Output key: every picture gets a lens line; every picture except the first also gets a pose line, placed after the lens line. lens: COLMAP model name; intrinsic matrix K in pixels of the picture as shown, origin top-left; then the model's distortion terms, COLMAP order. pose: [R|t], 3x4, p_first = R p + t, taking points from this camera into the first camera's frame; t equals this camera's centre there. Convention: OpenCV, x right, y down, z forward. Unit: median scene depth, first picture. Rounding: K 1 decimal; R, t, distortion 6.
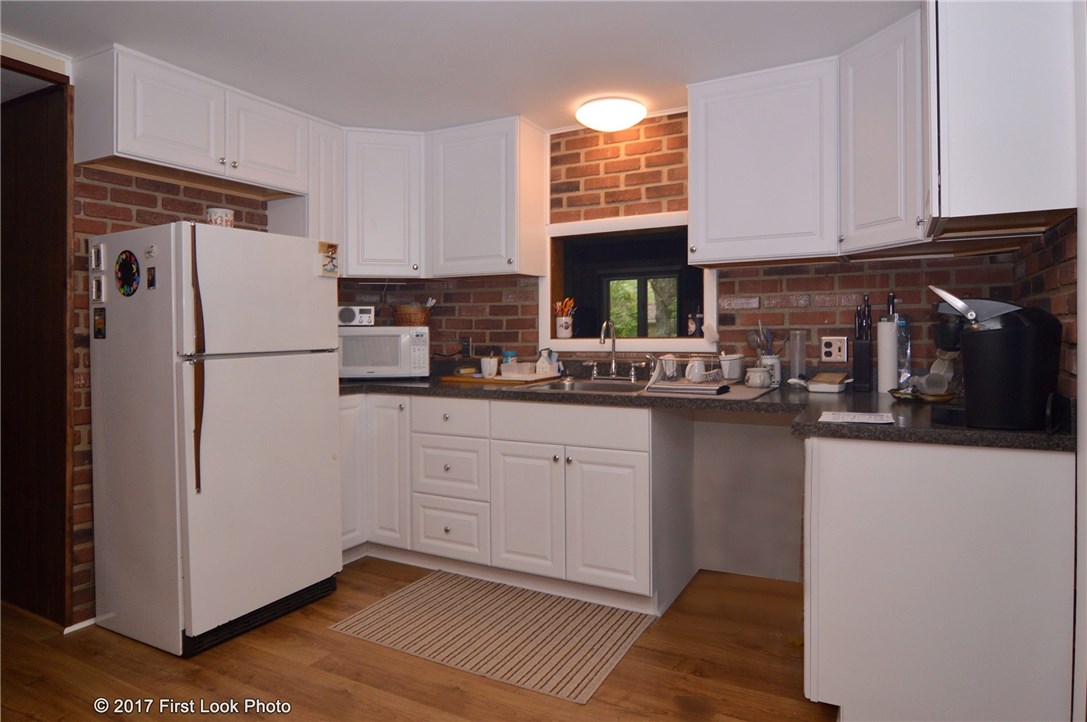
lens RADIAL K [[646.4, 0, 576.1], [0, 646.4, 345.4], [0, 0, 1]] dist [-0.001540, -0.000660]
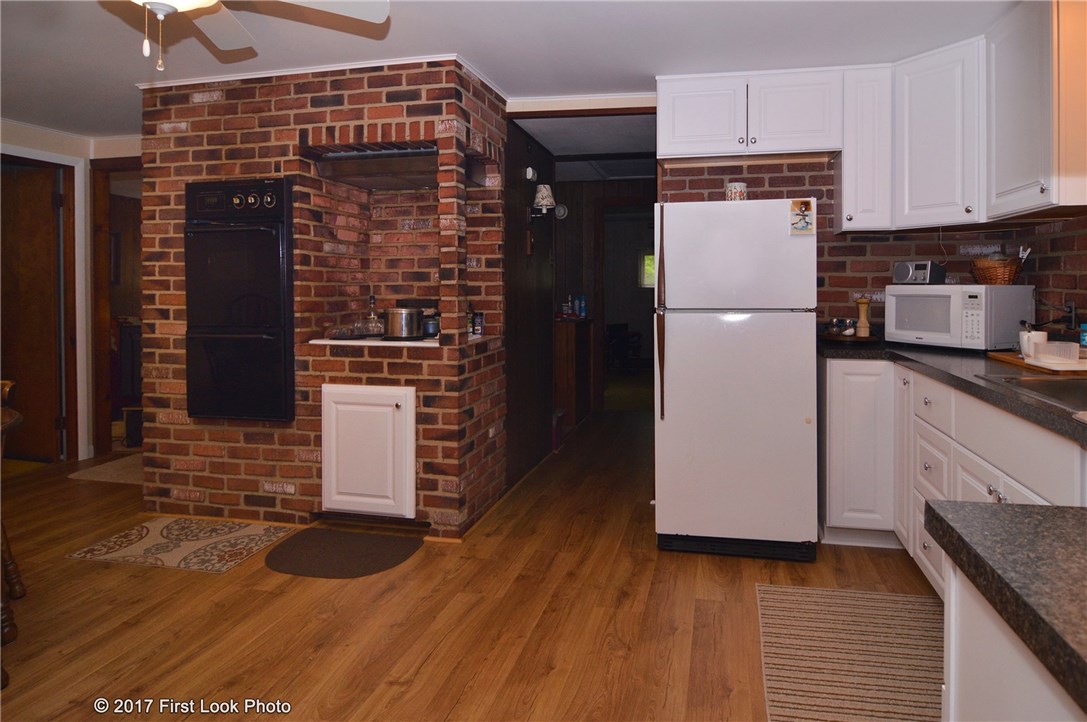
lens RADIAL K [[649.2, 0, 576.7], [0, 649.2, 286.6], [0, 0, 1]] dist [-0.007610, -0.014520]
pose [[0.264701, 0.008088, -0.964297, 0.424478], [-0.024764, 0.999692, 0.001587, -0.018683], [0.964012, 0.023459, 0.264820, 0.370252]]
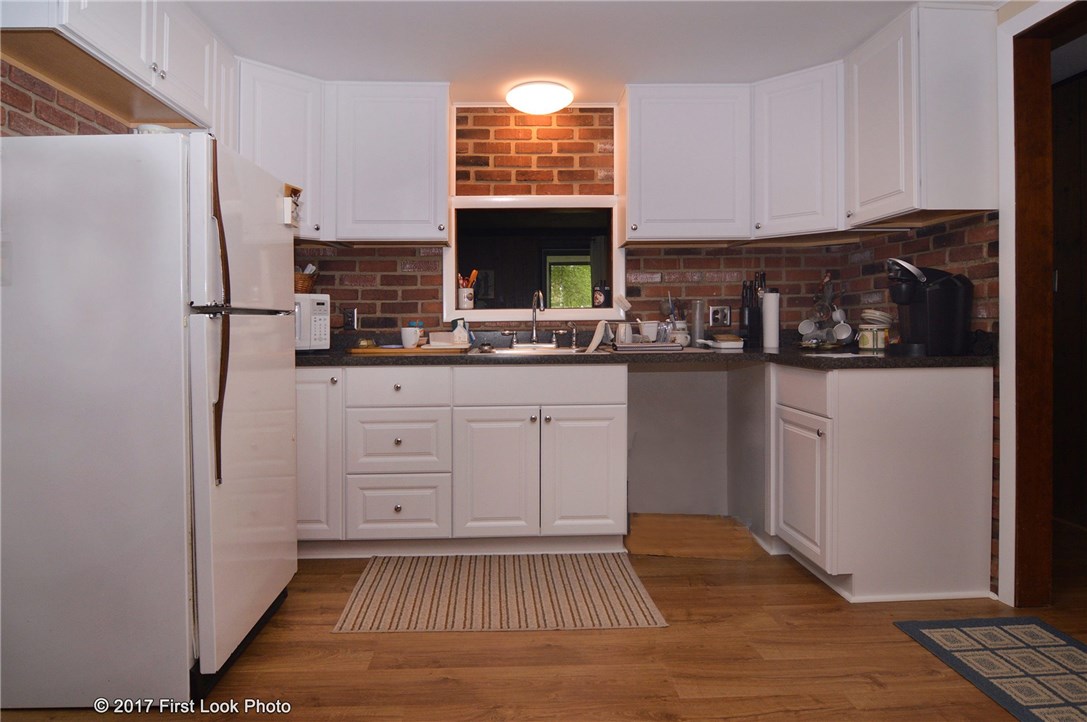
lens RADIAL K [[619.2, 0, 520.0], [0, 619.2, 327.8], [0, 0, 1]] dist [0.000967, -0.000217]
pose [[0.873367, 0.000182, 0.487063, -0.467038], [0.012064, 0.999685, -0.022006, 0.045026], [-0.486914, 0.025096, 0.873089, 0.124748]]
